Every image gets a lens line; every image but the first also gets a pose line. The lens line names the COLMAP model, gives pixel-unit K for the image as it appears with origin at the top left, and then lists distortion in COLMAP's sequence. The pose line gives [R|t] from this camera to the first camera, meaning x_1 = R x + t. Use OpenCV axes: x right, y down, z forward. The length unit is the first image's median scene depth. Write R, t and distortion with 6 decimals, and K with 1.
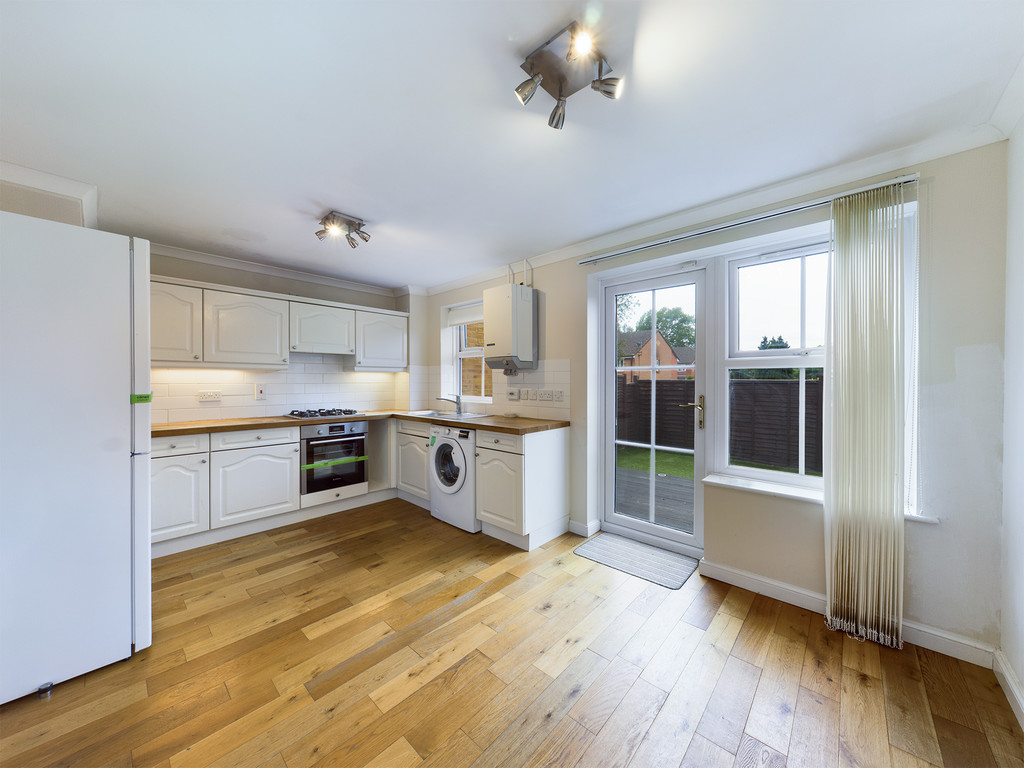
lens RADIAL K [[367.8, 0, 511.1], [0, 367.8, 385.5], [0, 0, 1]] dist [0.001250, 0.000055]
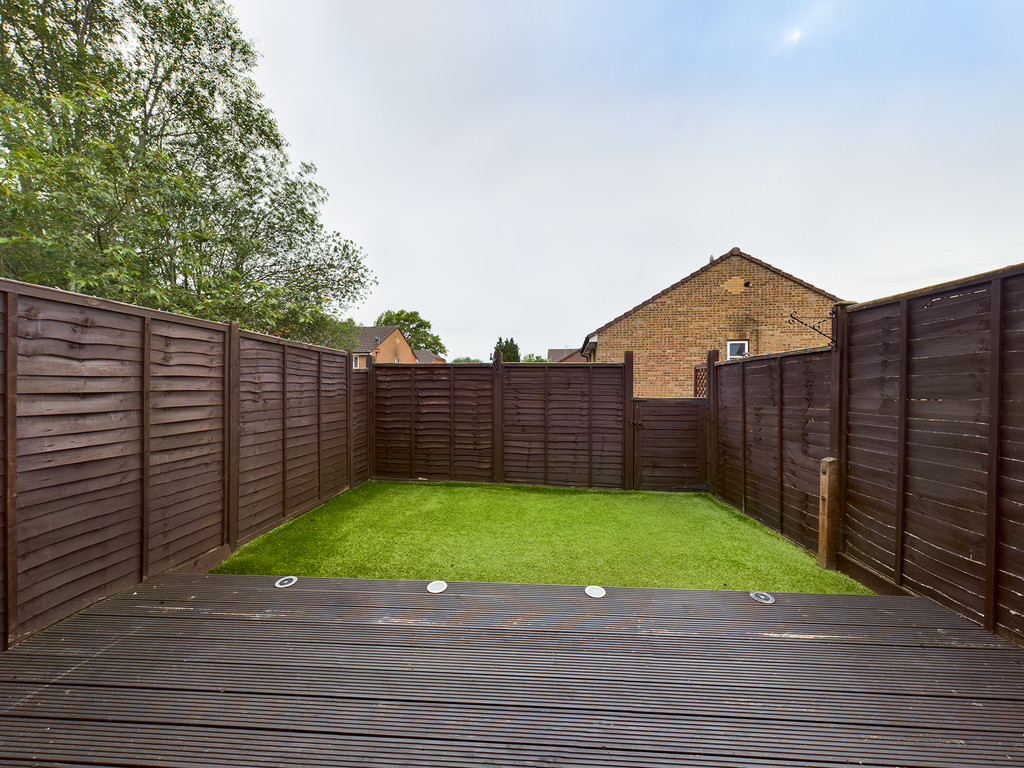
lens RADIAL K [[367.8, 0, 514.0], [0, 367.8, 385.2], [0, 0, 1]] dist [0.001250, 0.000055]
pose [[0.770308, 0.004499, 0.637656, 0.120632], [0.002721, 0.999943, -0.010342, 0.021554], [-0.637666, 0.009702, 0.770252, 0.344107]]
